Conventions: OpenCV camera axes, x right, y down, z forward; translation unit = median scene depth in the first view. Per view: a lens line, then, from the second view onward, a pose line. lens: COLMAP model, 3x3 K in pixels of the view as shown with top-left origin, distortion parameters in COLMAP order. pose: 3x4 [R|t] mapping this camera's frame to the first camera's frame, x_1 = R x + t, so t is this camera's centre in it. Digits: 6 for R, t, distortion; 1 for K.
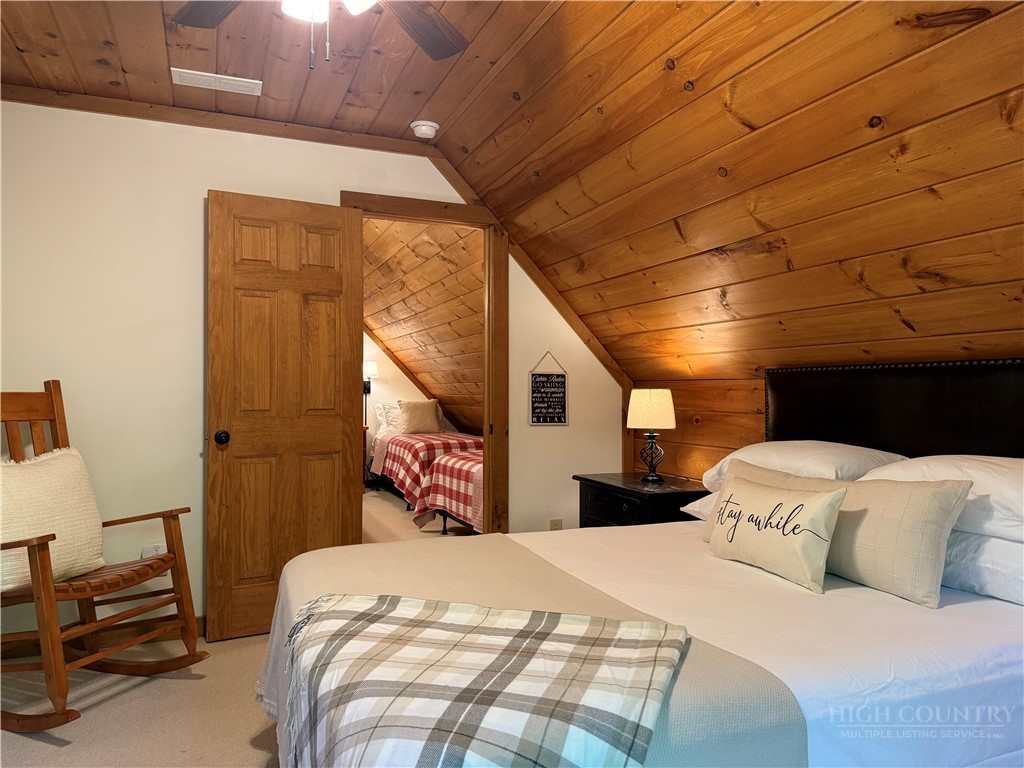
lens RADIAL K [[714.0, 0, 512.0], [0, 714.0, 384.0], [0, 0, 1]] dist [0.202376, -0.443777]
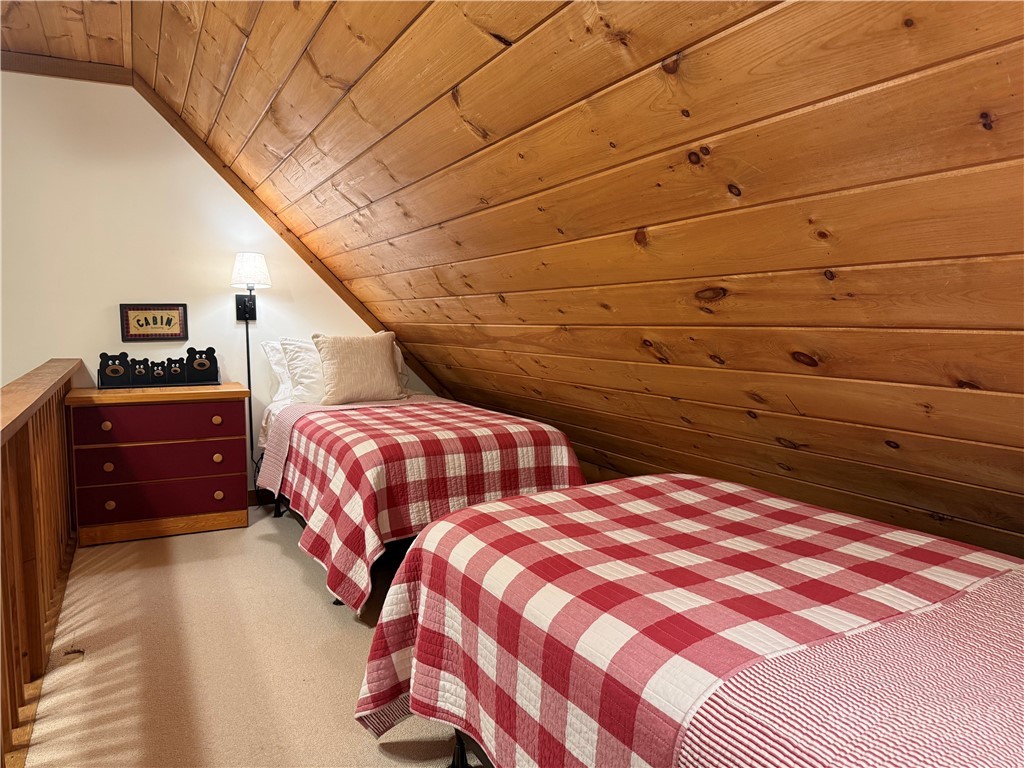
lens RADIAL K [[714.0, 0, 512.0], [0, 714.0, 384.0], [0, 0, 1]] dist [0.202376, -0.443777]
pose [[0.995781, -0.011976, 0.090974, -0.070678], [0.002865, 0.995021, 0.099620, 0.007992], [-0.091714, -0.098939, 0.990858, 0.506776]]
